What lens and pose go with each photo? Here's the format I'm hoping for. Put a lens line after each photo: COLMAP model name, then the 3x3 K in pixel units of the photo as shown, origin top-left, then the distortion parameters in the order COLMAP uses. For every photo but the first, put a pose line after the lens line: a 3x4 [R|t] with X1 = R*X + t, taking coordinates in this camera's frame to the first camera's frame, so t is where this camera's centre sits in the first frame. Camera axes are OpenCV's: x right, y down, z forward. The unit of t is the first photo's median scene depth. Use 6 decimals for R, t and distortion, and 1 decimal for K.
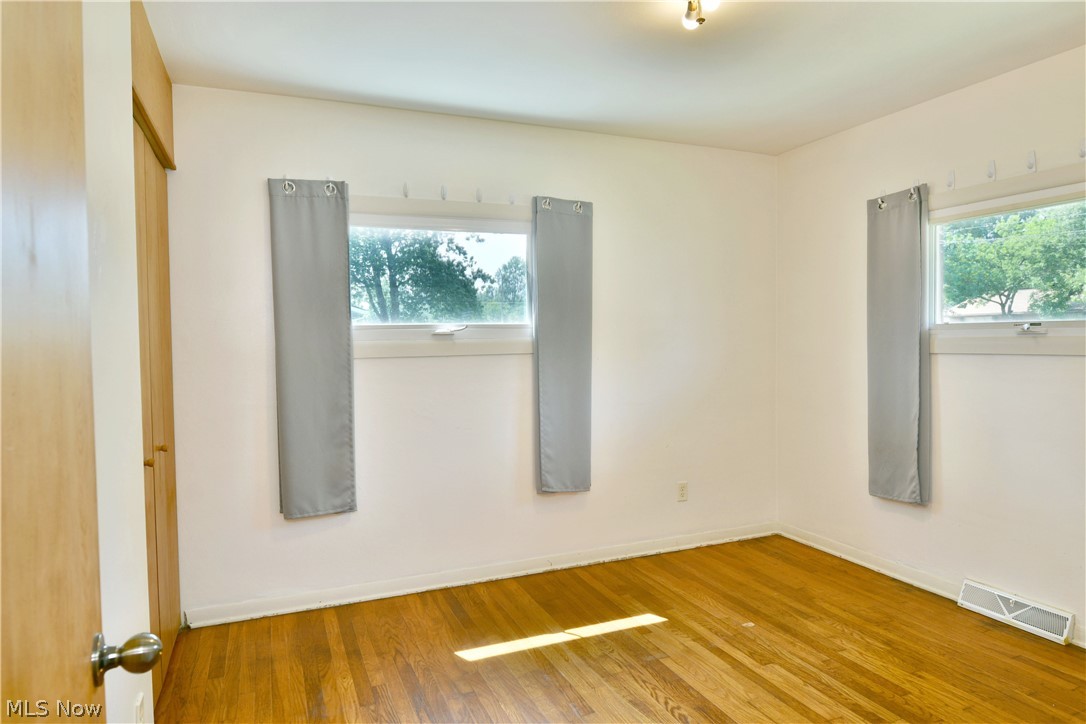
lens RADIAL K [[658.6, 0, 544.3], [0, 658.6, 353.5], [0, 0, 1]] dist [-0.008007, -0.002754]
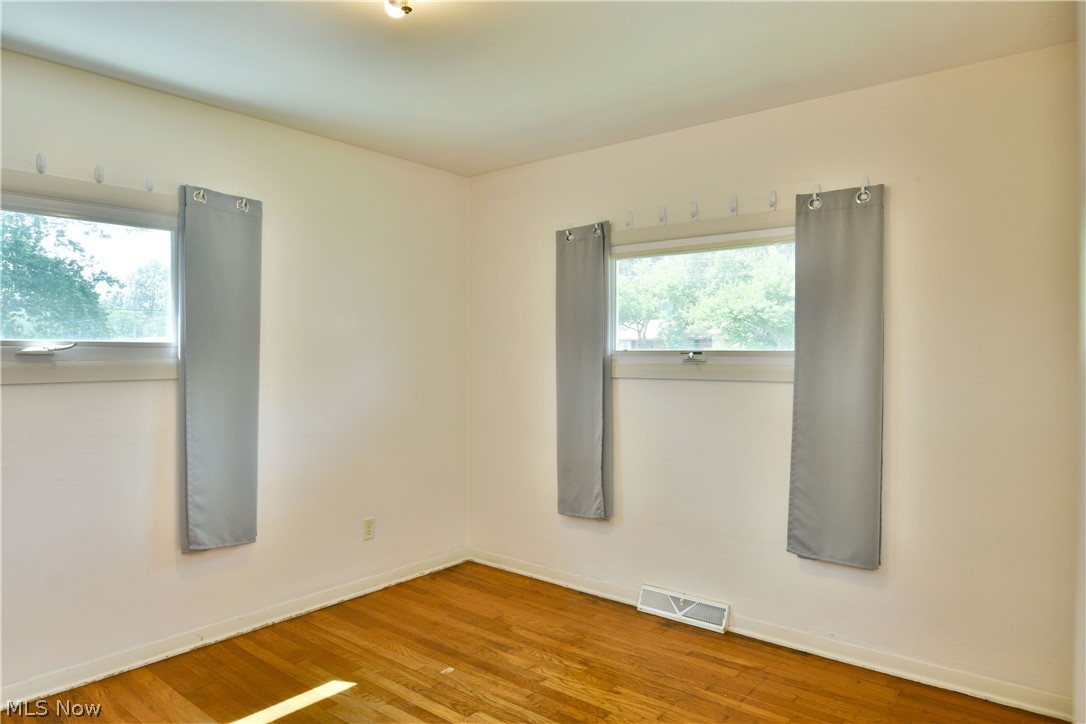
lens RADIAL K [[634.2, 0, 577.4], [0, 634.2, 349.2], [0, 0, 1]] dist [-0.012784, -0.001610]
pose [[0.853237, 0.010798, 0.521411, -0.004143], [0.005680, 0.999534, -0.029994, -0.015187], [-0.521492, 0.028554, 0.852778, 0.130118]]
